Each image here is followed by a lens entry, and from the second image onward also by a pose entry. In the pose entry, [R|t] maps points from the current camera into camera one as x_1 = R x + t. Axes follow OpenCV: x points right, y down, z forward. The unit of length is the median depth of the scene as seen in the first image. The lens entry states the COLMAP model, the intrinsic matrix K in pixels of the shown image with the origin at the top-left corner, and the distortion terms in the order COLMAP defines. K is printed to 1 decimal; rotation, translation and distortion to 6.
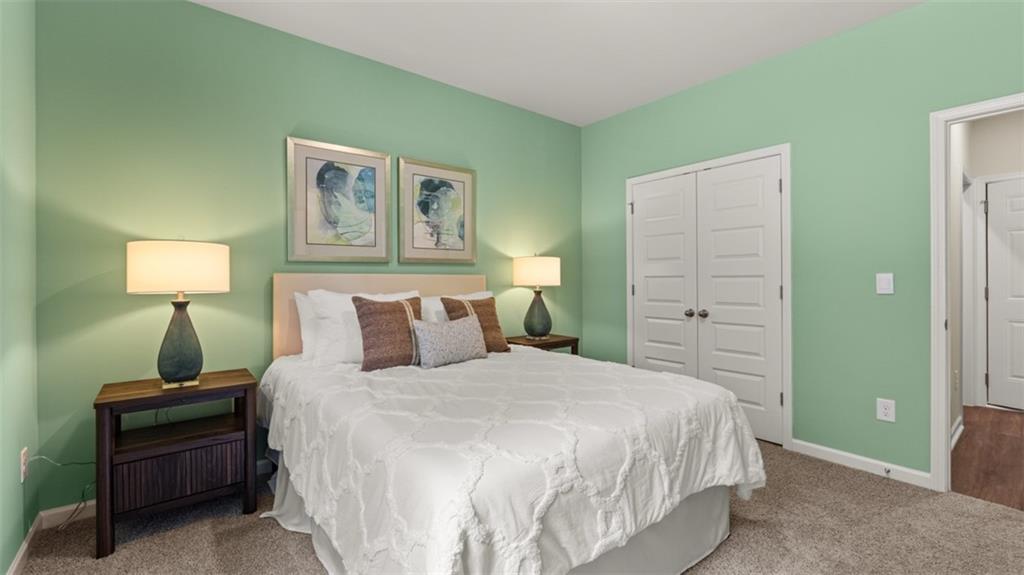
lens RADIAL K [[449.4, 0, 514.3], [0, 449.4, 269.3], [0, 0, 1]] dist [0.001385, 0.000202]
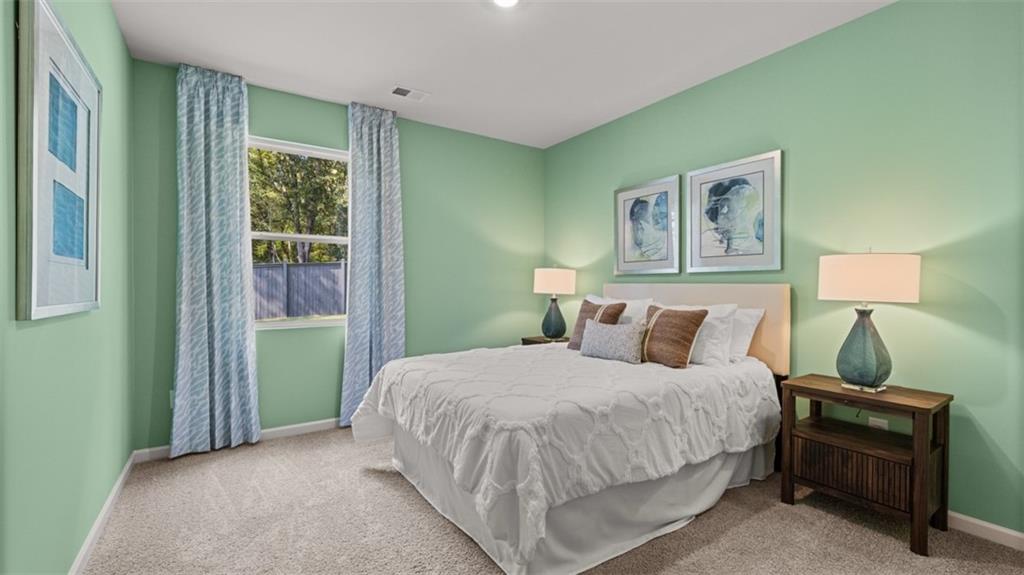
lens RADIAL K [[431.6, 0, 506.0], [0, 431.6, 291.3], [0, 0, 1]] dist [0.000083, 0.000060]
pose [[-0.108448, 0.014725, -0.993993, 0.764843], [0.015911, 0.999788, 0.013075, 0.008778], [0.993975, -0.014398, -0.108659, 0.647524]]
